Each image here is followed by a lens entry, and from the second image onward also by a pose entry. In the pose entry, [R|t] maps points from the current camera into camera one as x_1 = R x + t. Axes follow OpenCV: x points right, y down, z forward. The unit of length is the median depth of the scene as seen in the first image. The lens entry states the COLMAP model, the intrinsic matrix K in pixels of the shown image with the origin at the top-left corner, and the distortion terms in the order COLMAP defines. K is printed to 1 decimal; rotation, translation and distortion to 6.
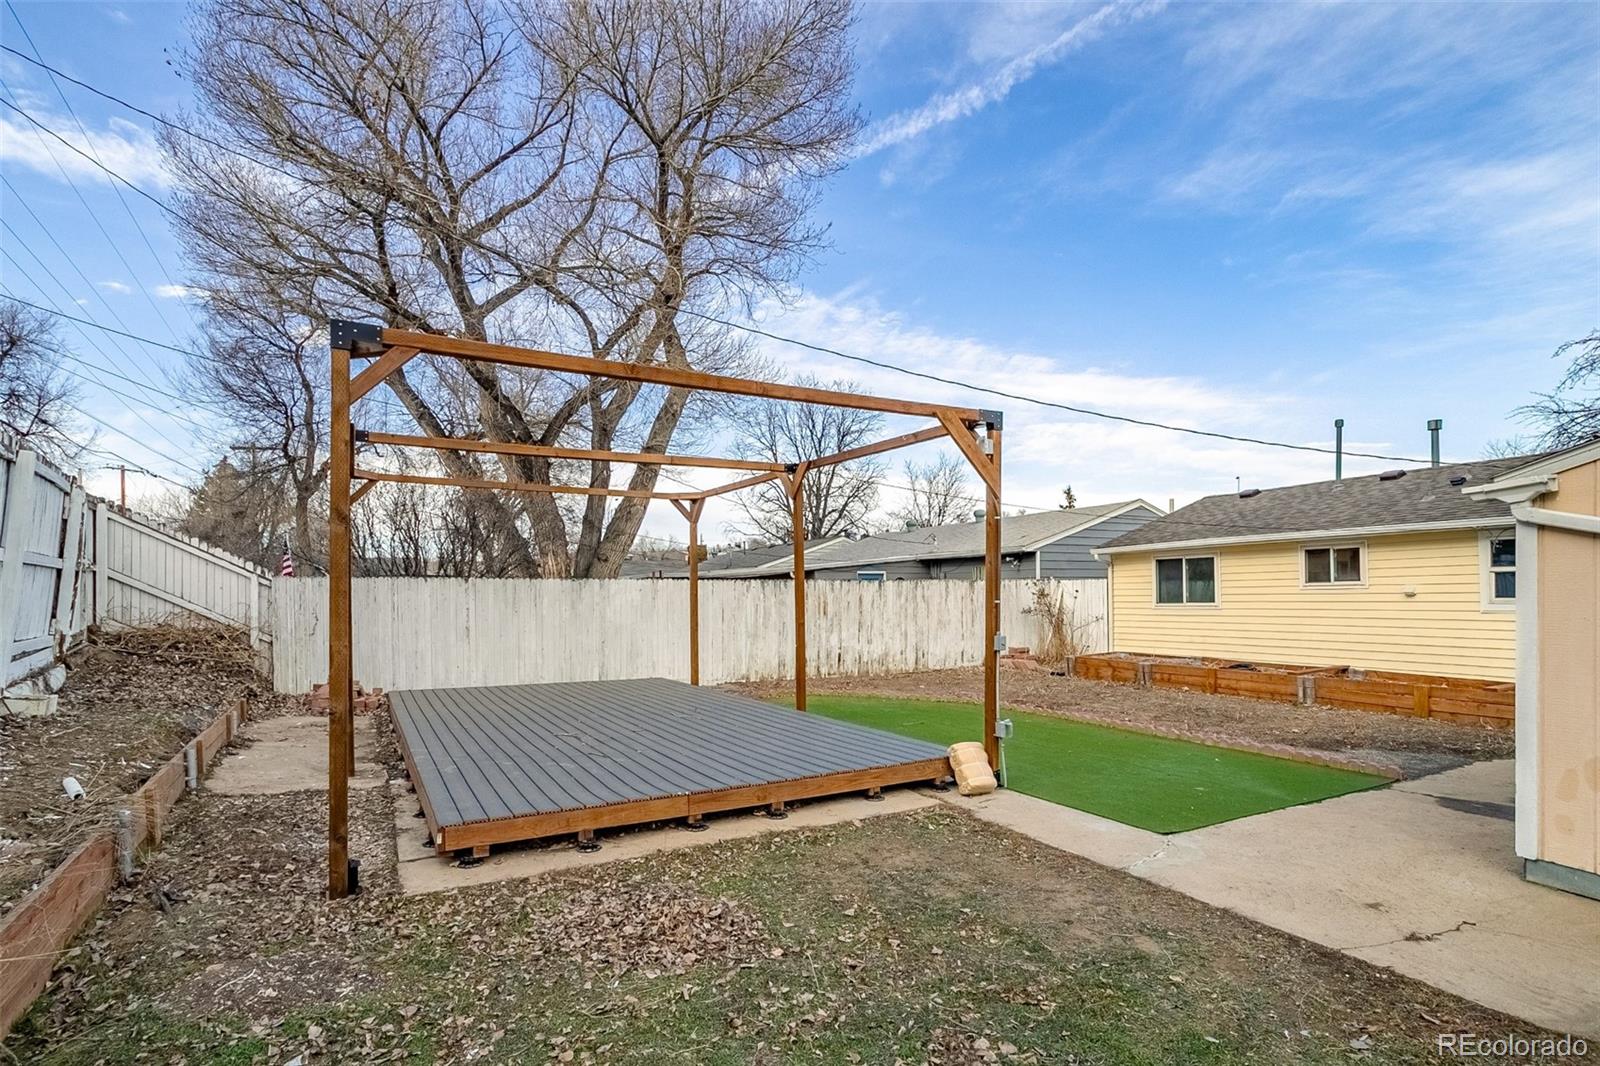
lens RADIAL K [[778.8, 0, 753.9], [0, 778.8, 538.8], [0, 0, 1]] dist [-0.075502, 0.013949]
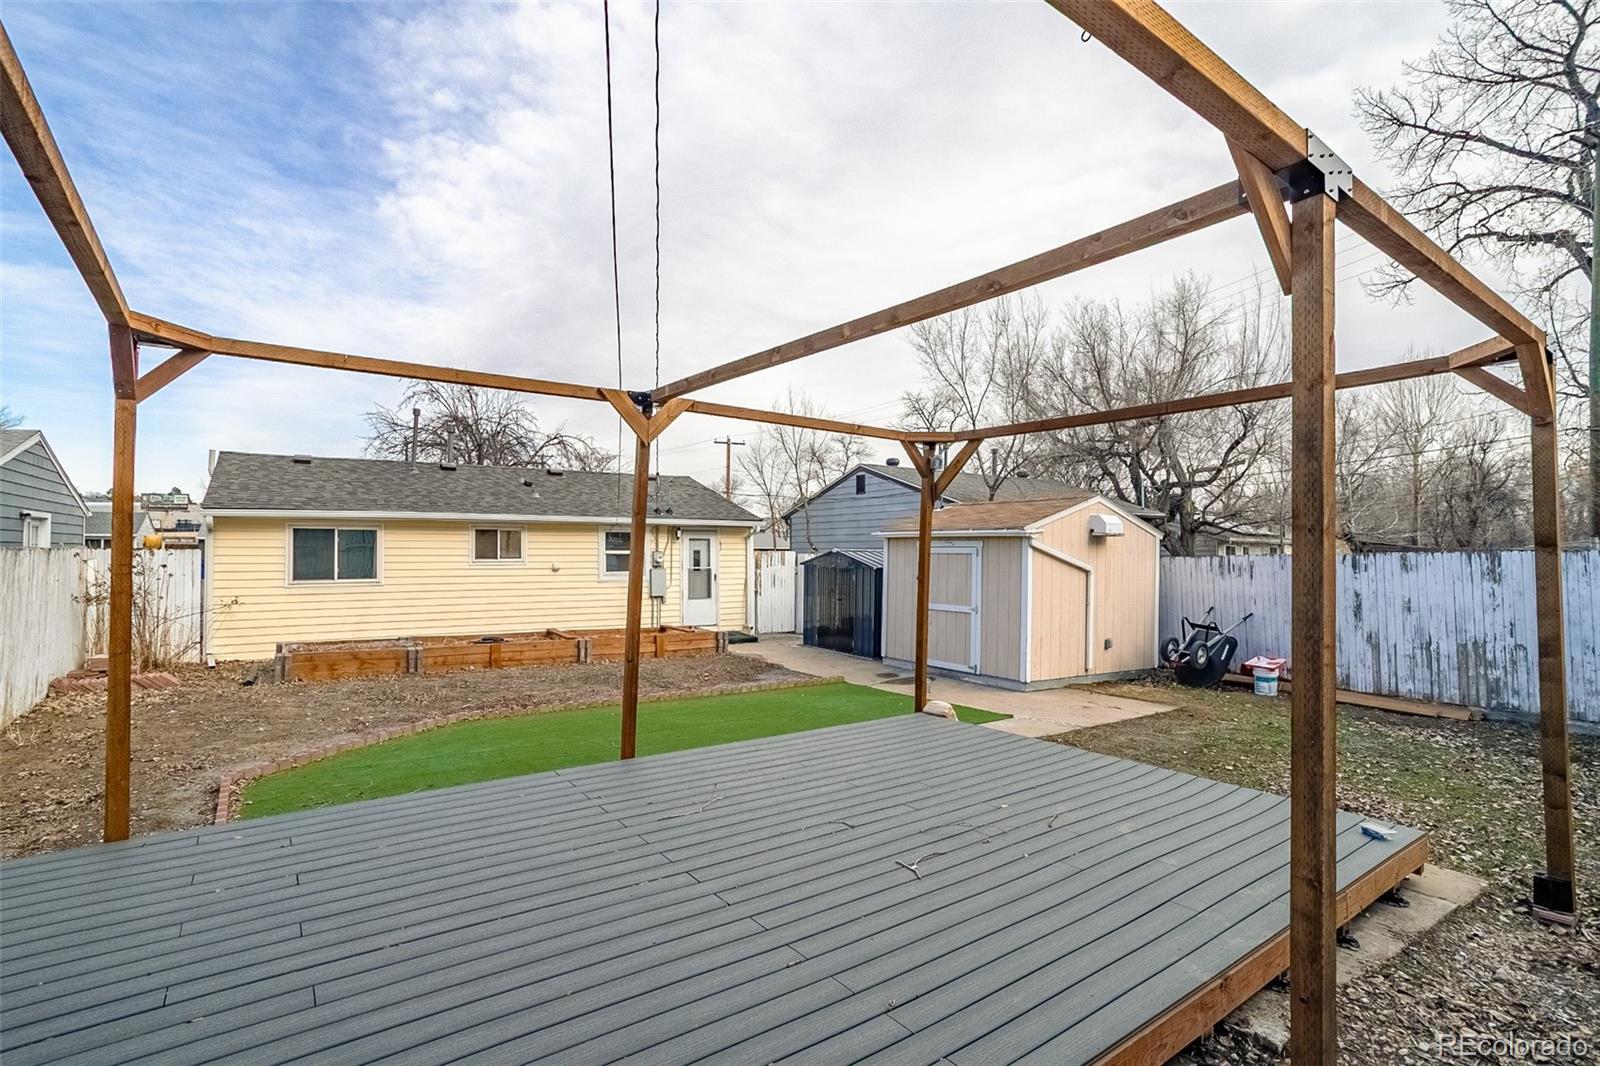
lens RADIAL K [[786.6, 0, 791.9], [0, 786.6, 535.3], [0, 0, 1]] dist [-0.078682, 0.039141]
pose [[-0.132991, 0.026489, 0.990763, -0.395666], [-0.070624, 0.996848, -0.036132, 0.028219], [-0.988598, -0.074777, -0.130701, 0.608661]]
